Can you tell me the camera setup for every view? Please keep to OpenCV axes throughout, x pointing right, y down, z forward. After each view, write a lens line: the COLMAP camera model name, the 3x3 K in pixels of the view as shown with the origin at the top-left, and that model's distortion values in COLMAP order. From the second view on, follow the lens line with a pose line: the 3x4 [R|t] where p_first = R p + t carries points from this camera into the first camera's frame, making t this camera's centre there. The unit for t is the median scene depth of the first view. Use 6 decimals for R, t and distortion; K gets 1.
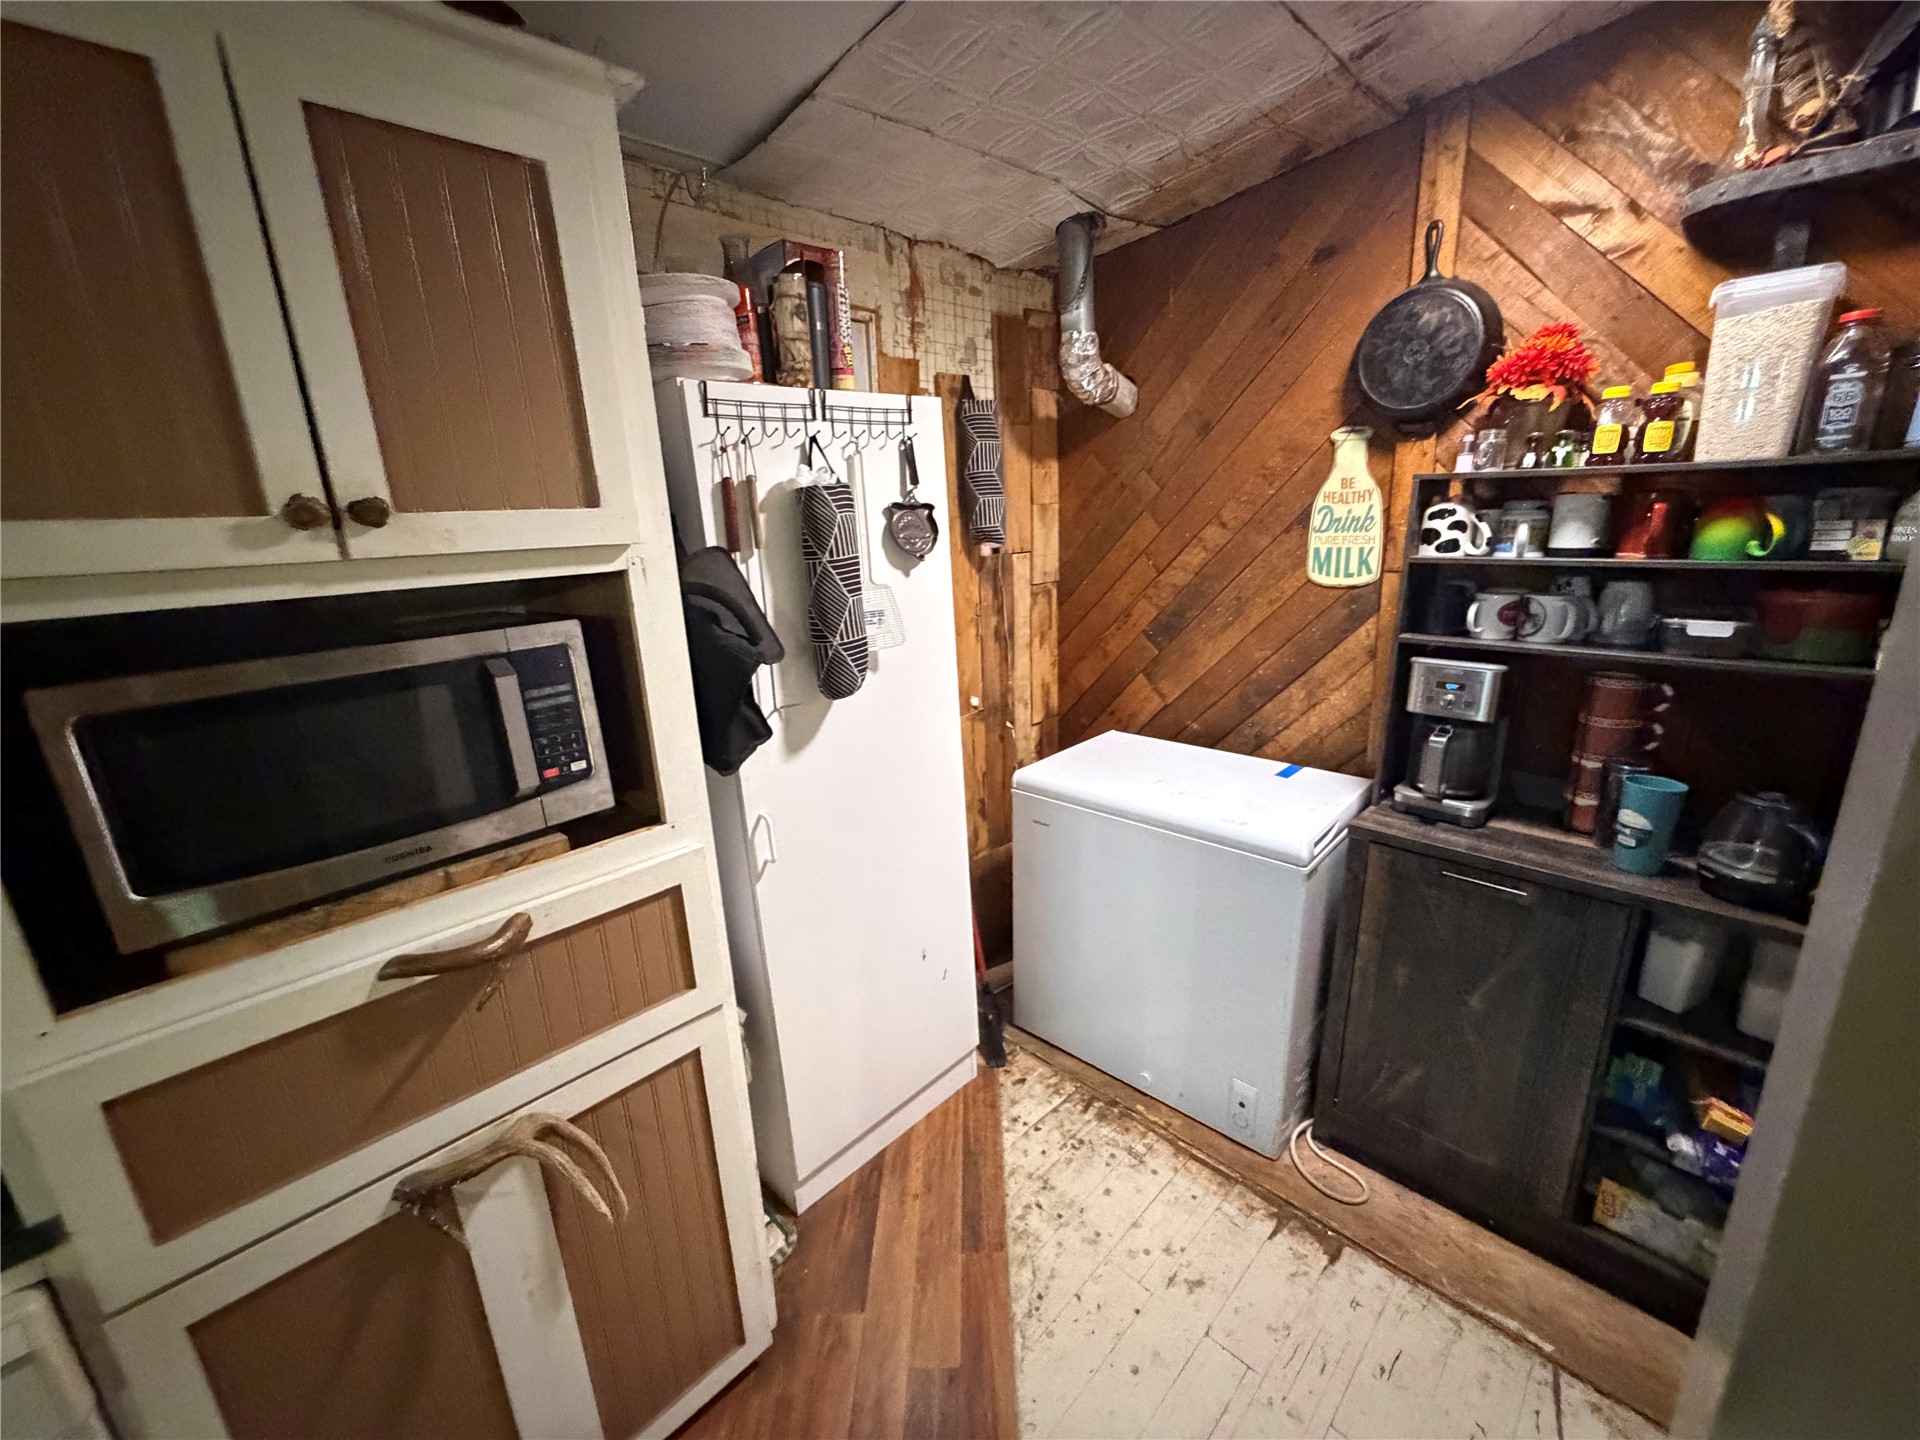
lens RADIAL K [[764.7, 0, 955.9], [0, 764.7, 720.2], [0, 0, 1]] dist [0.000706, -0.000307]
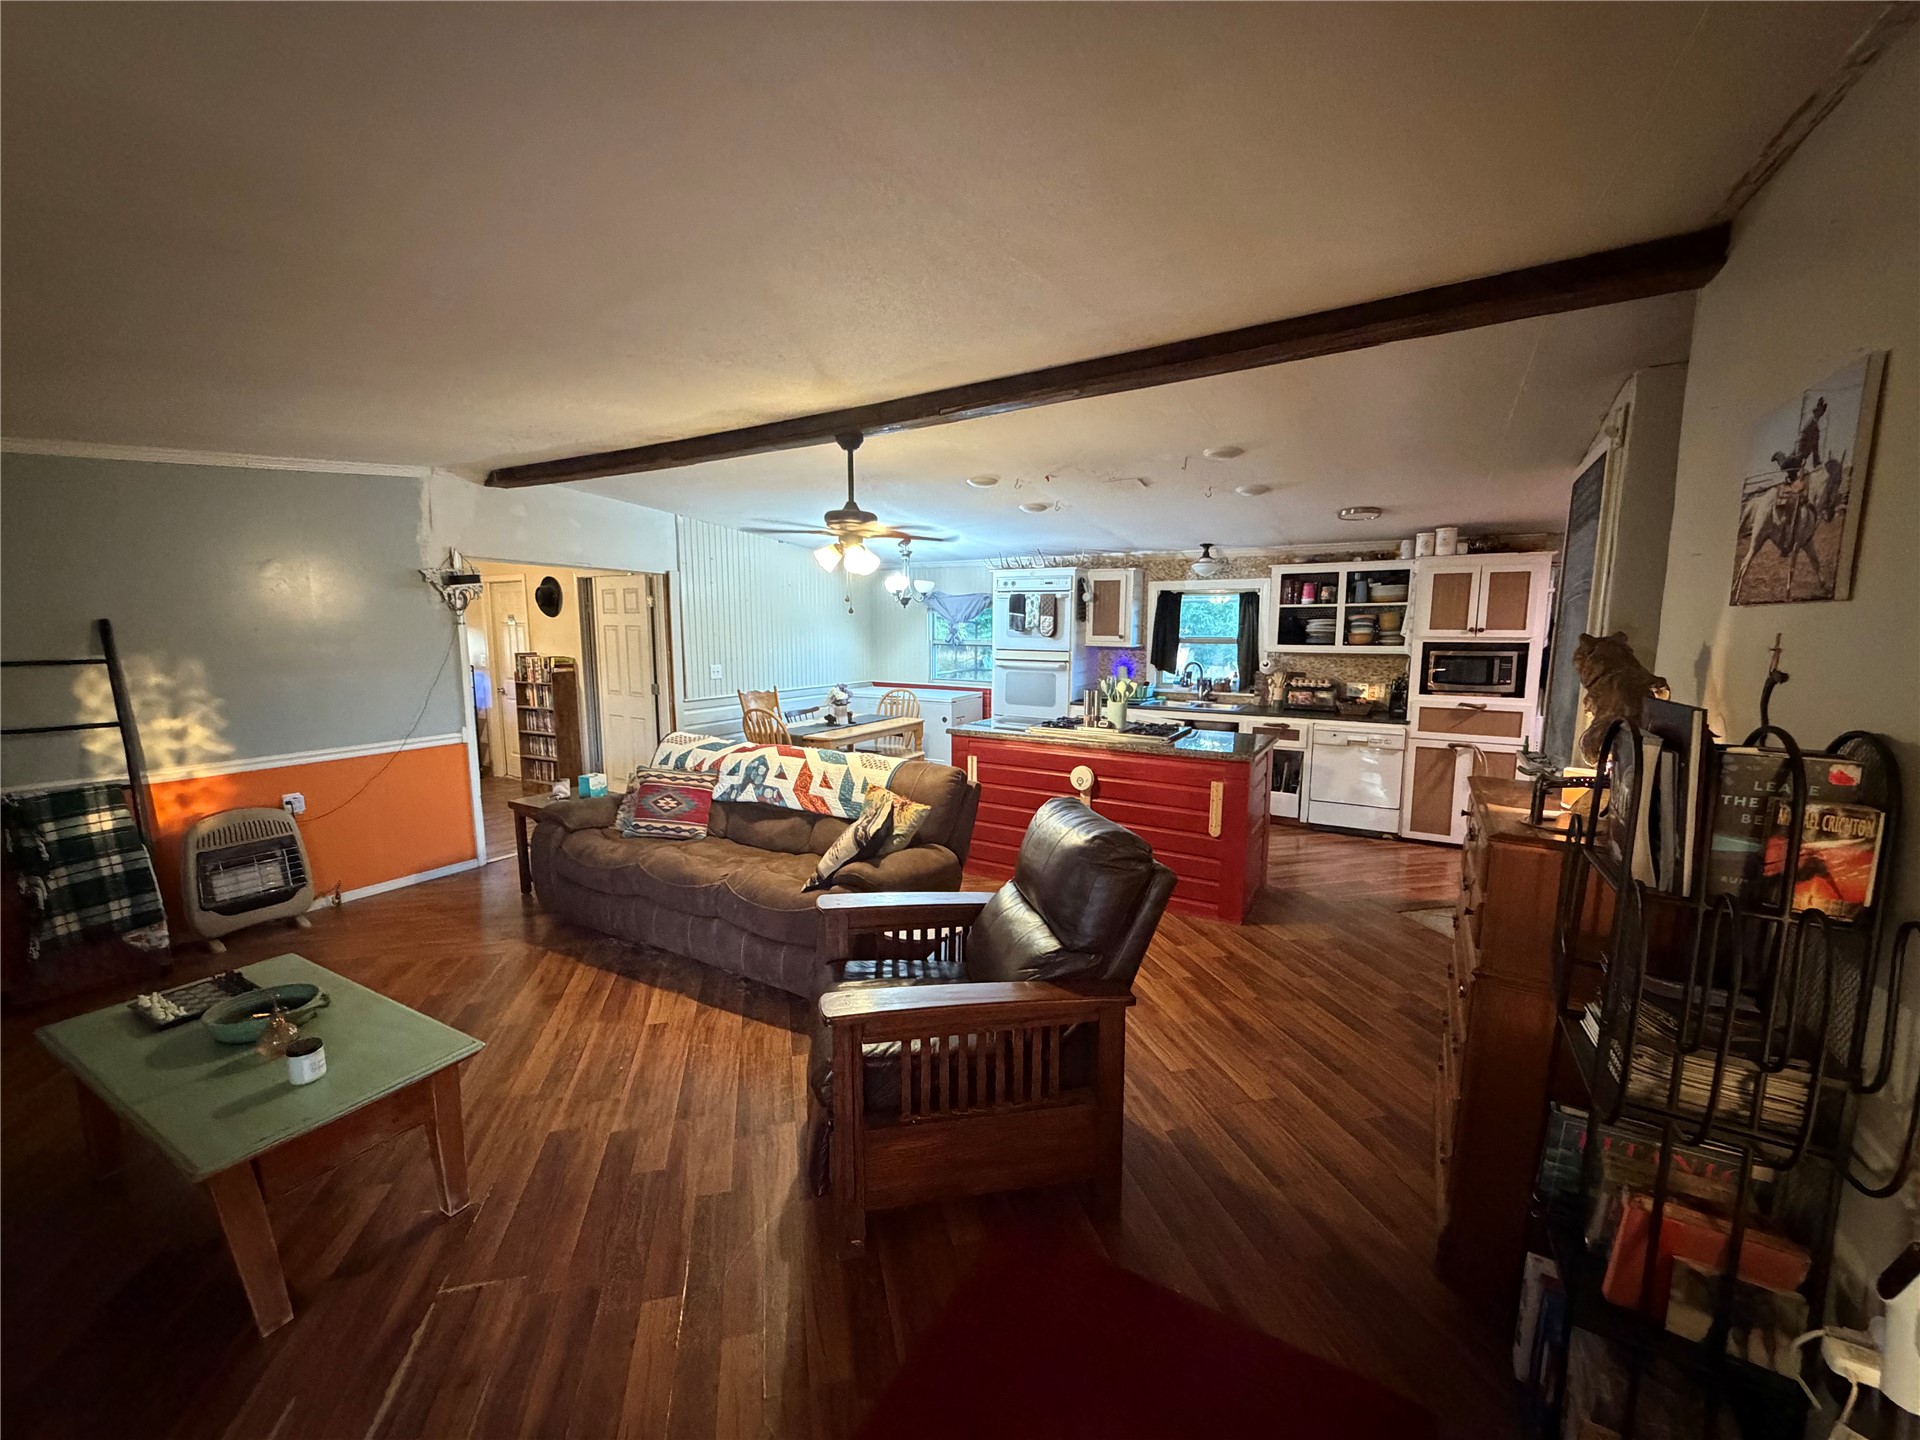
lens RADIAL K [[764.7, 0, 955.9], [0, 764.7, 720.2], [0, 0, 1]] dist [0.000706, -0.000307]
pose [[0.241595, 0.171843, -0.955040, 3.314452], [-0.259625, 0.959762, 0.107016, 0.681956], [0.935001, 0.222097, 0.276488, -3.537049]]
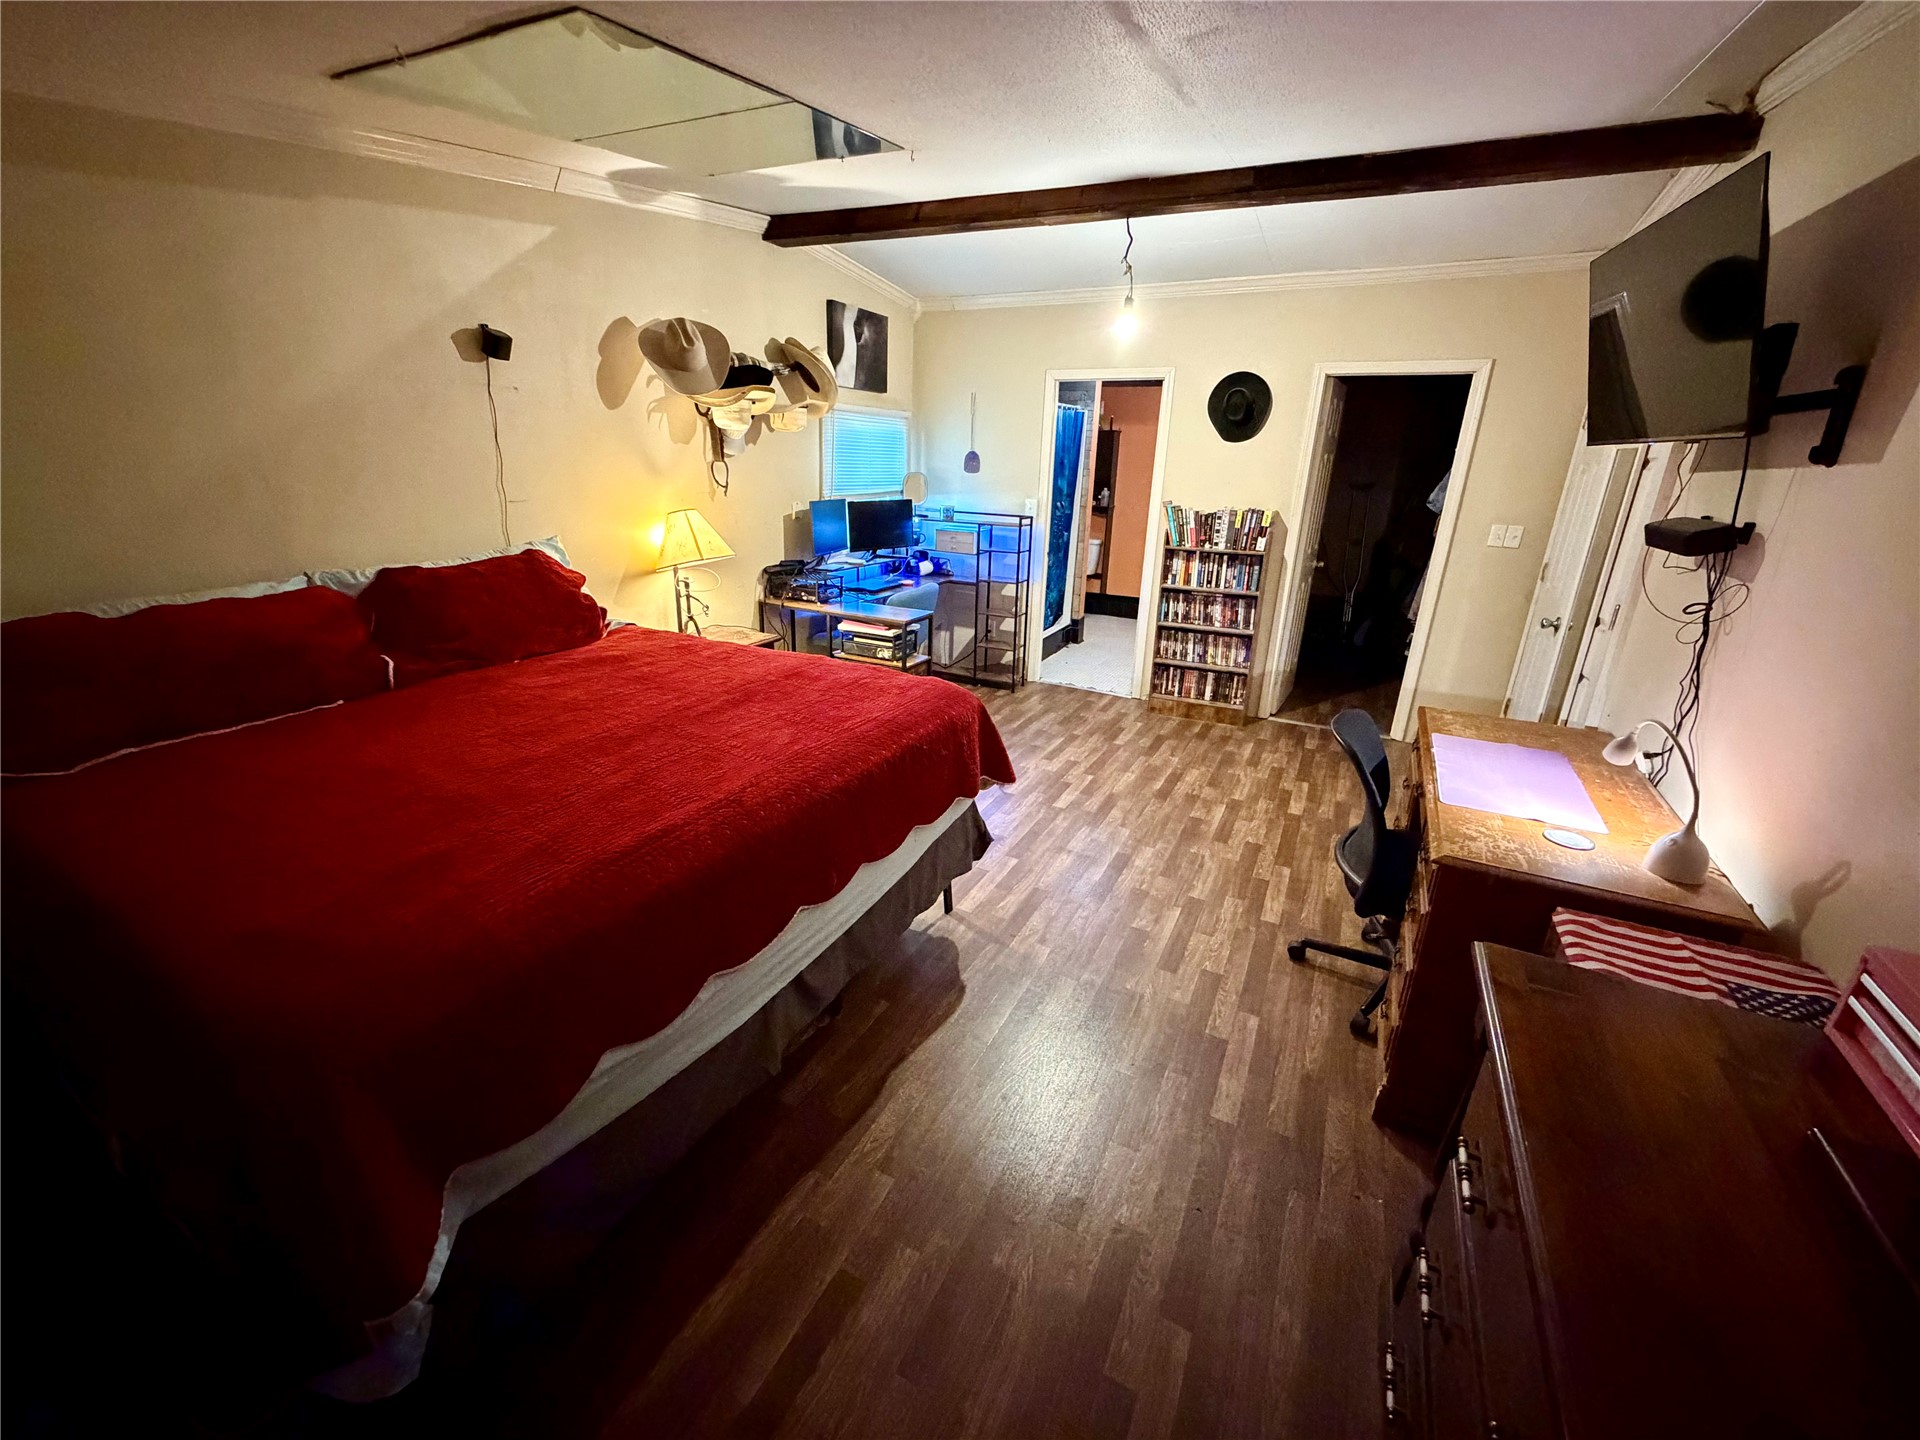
lens RADIAL K [[764.7, 0, 955.9], [0, 764.7, 720.2], [0, 0, 1]] dist [0.000706, -0.000307]
pose [[0.291139, 0.369853, -0.882296, -0.285228], [-0.279603, 0.914875, 0.291247, 2.050124], [0.914910, 0.161899, 0.369768, -7.889822]]
